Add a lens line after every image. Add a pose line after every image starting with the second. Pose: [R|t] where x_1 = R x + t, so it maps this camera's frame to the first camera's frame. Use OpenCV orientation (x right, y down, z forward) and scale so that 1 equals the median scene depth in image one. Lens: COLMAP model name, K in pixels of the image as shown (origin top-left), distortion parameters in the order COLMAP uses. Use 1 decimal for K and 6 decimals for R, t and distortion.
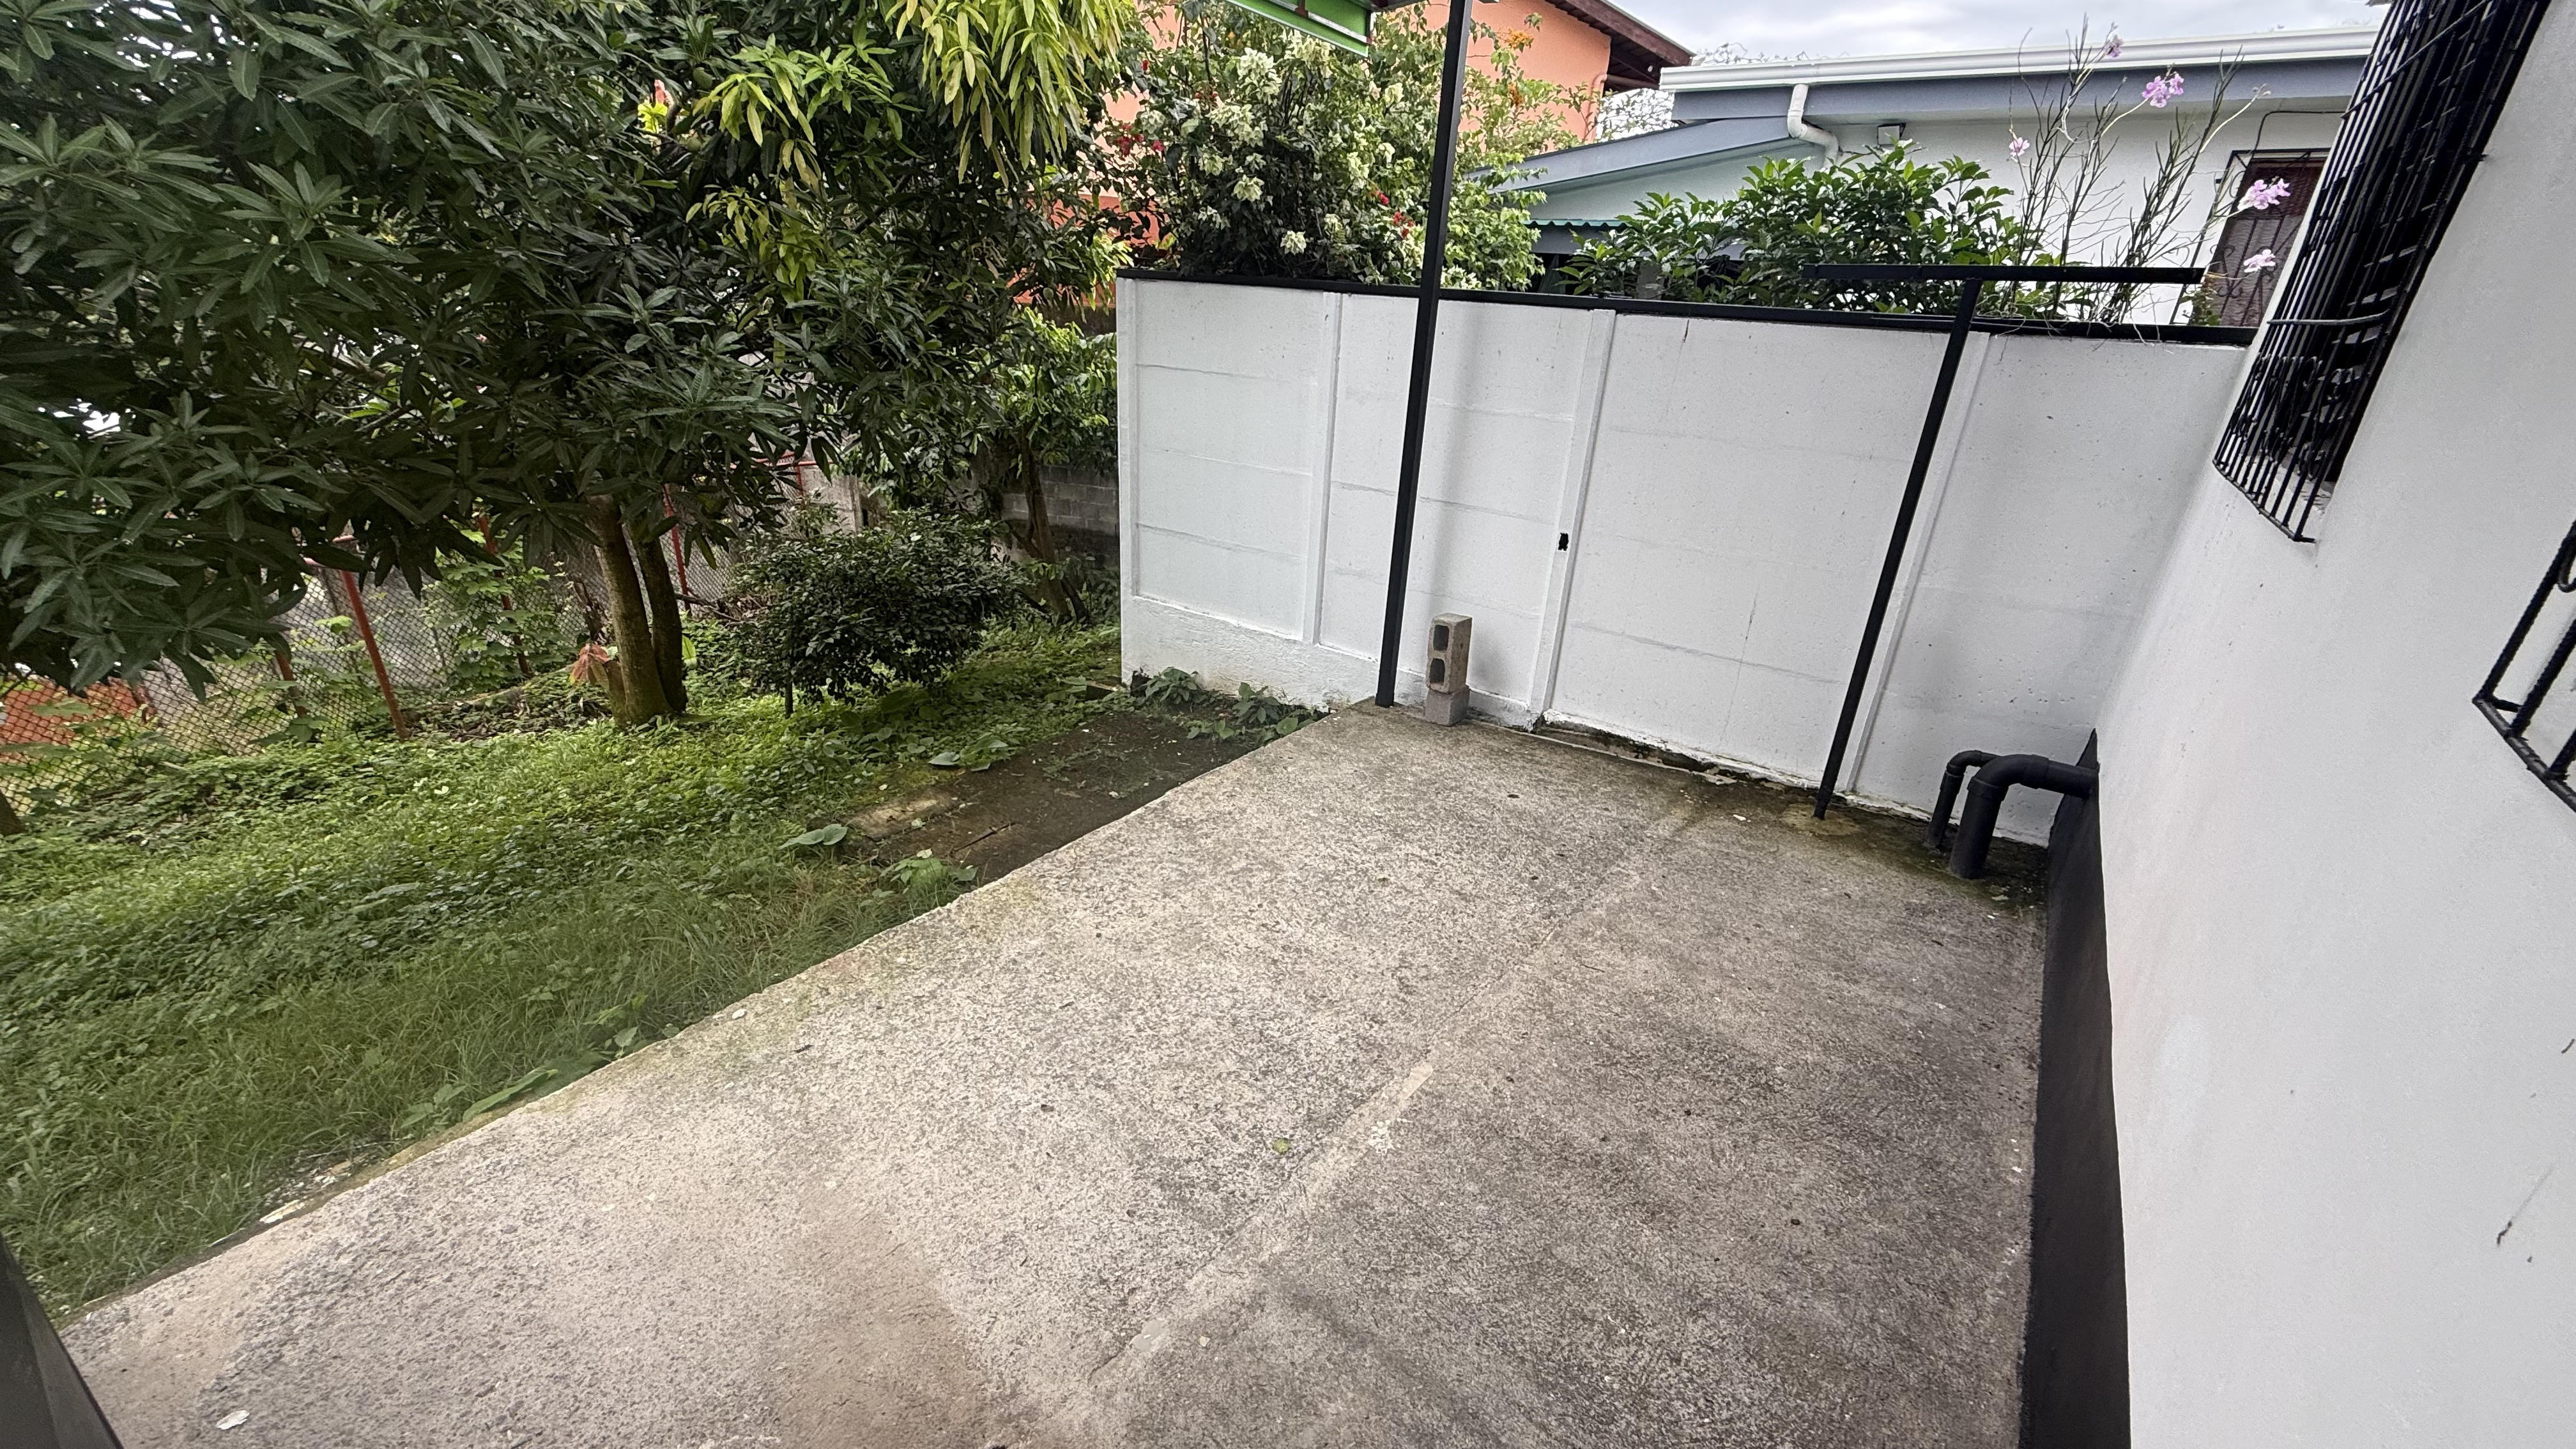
lens RADIAL K [[1049.4, 0, 1295.3], [0, 1049.4, 732.3], [0, 0, 1]] dist [0.002761, -0.000285]
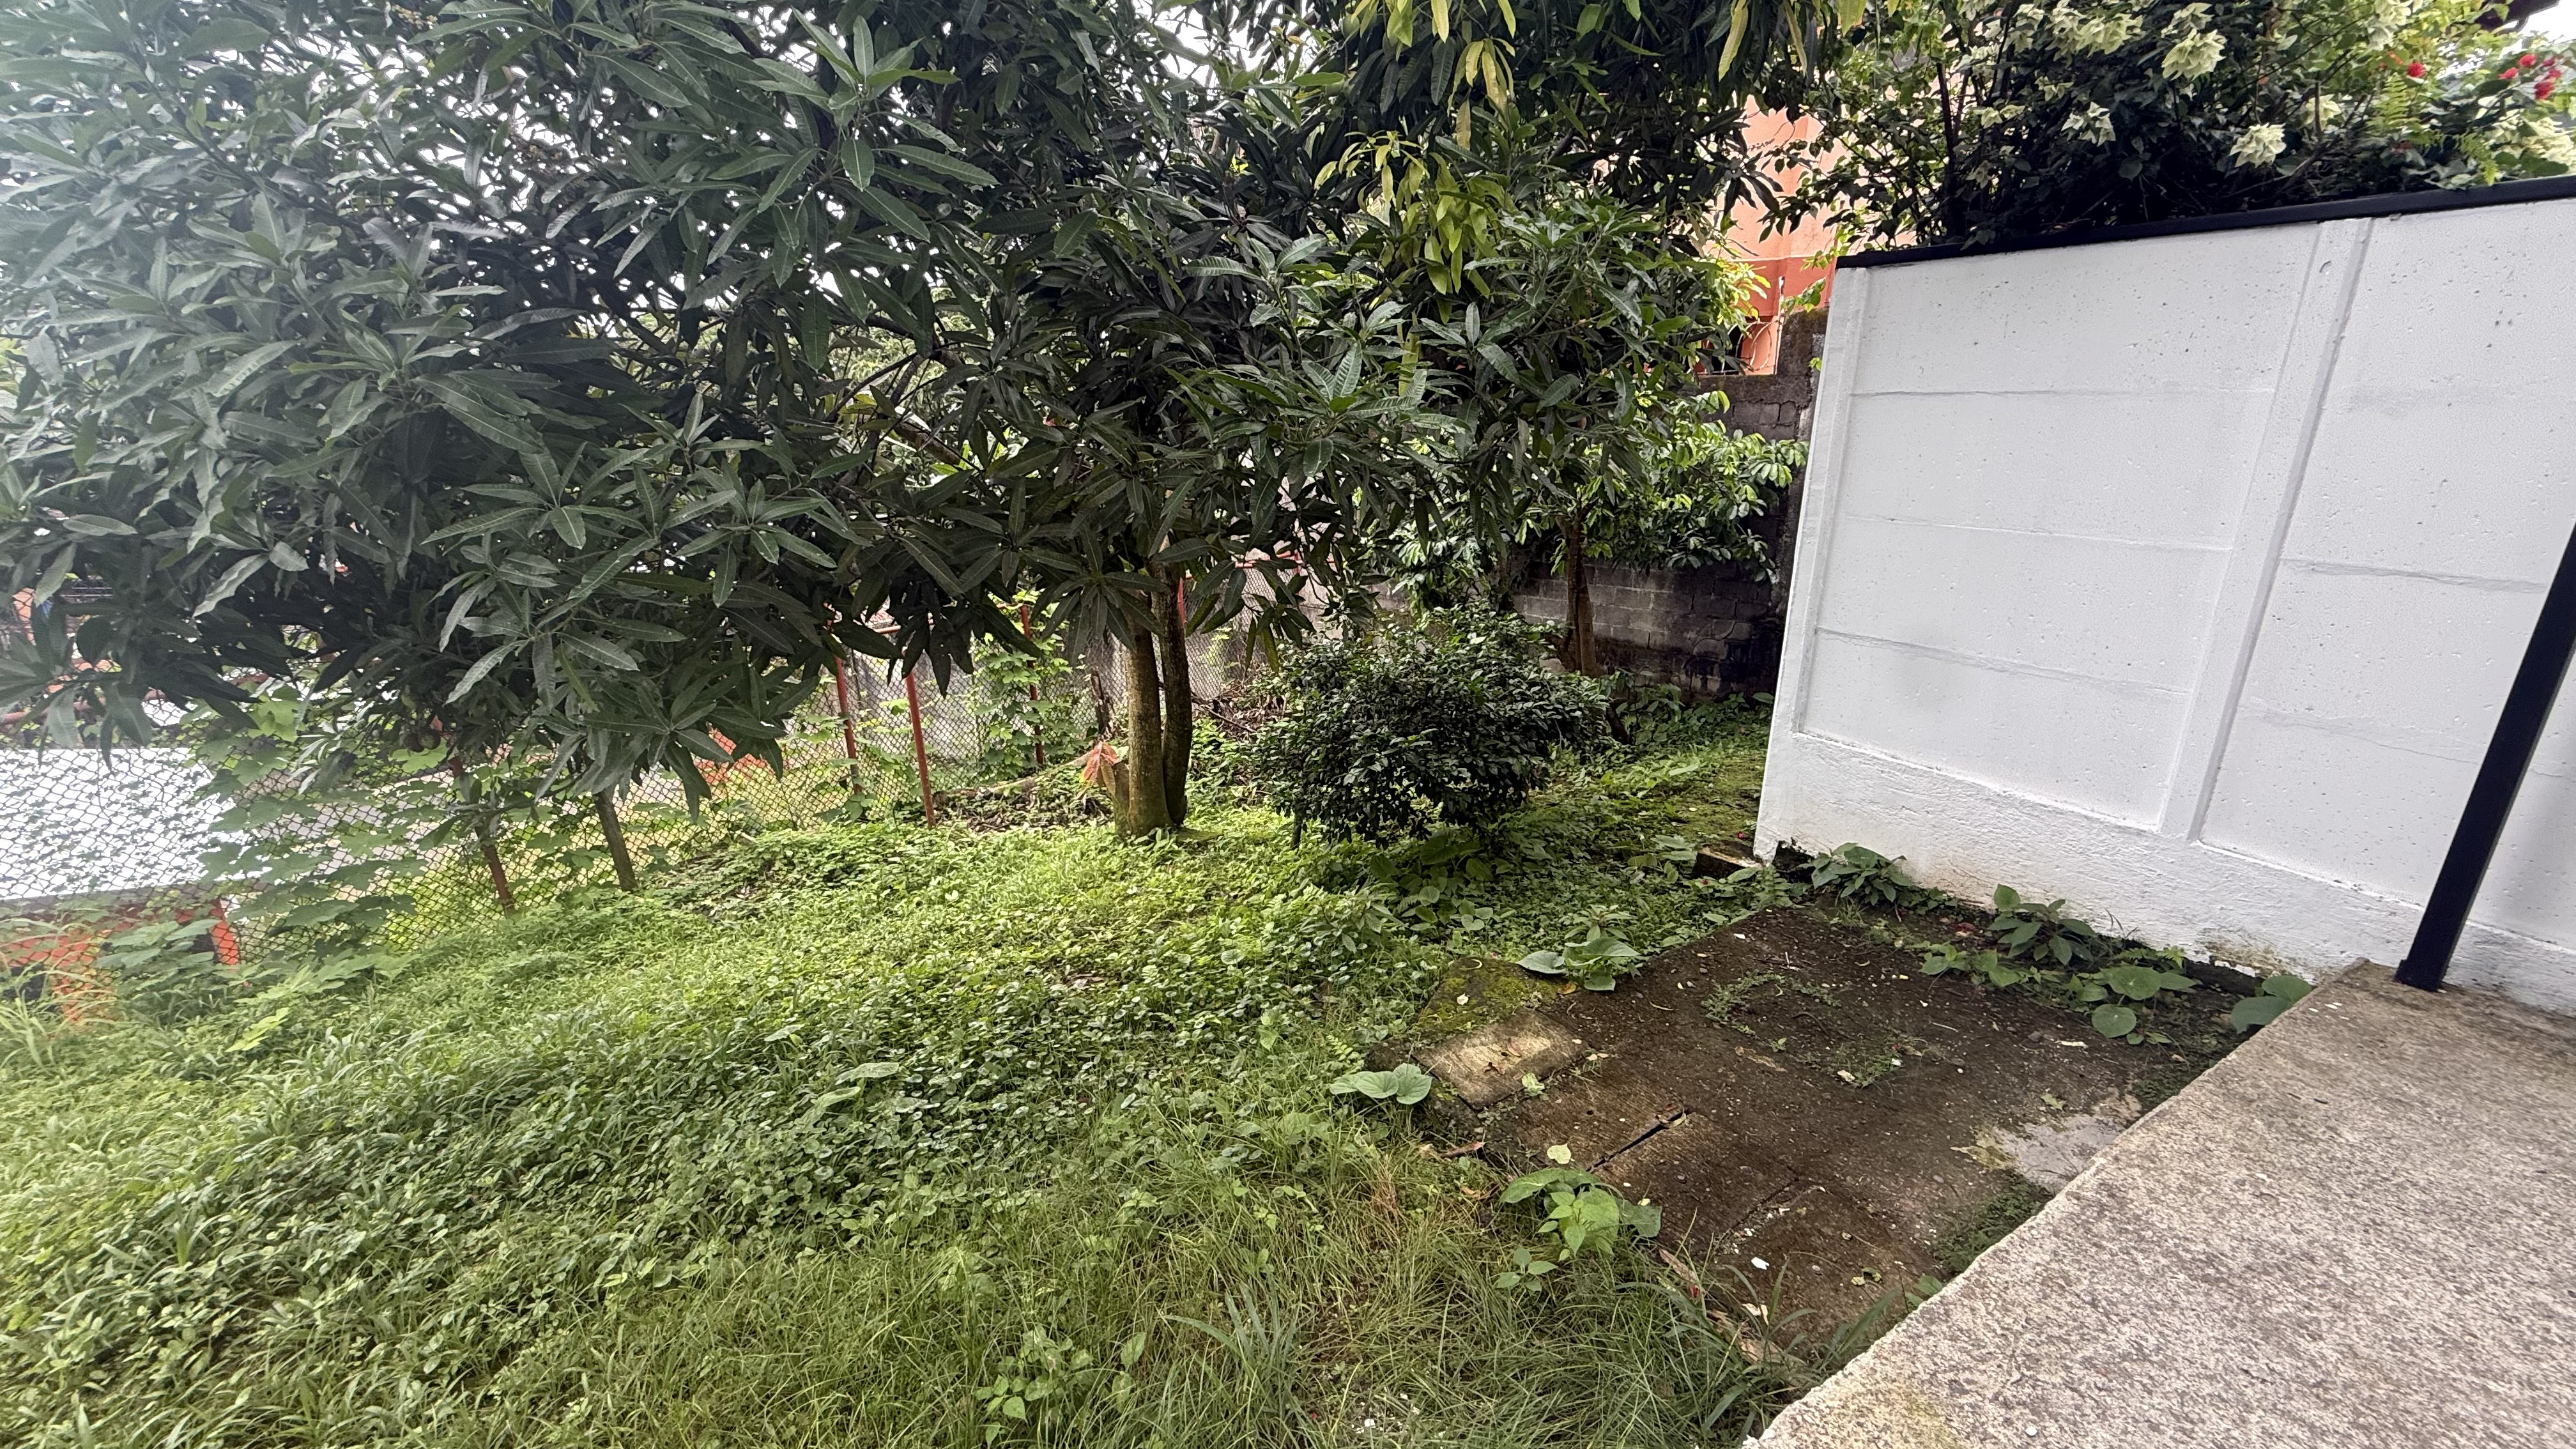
lens RADIAL K [[1049.4, 0, 1281.3], [0, 1049.4, 727.9], [0, 0, 1]] dist [0.002761, -0.000285]
pose [[0.917347, 0.062343, -0.393177, -0.190098], [-0.104341, 0.990787, -0.086343, -0.039225], [0.384171, 0.120230, 0.915400, 0.245431]]
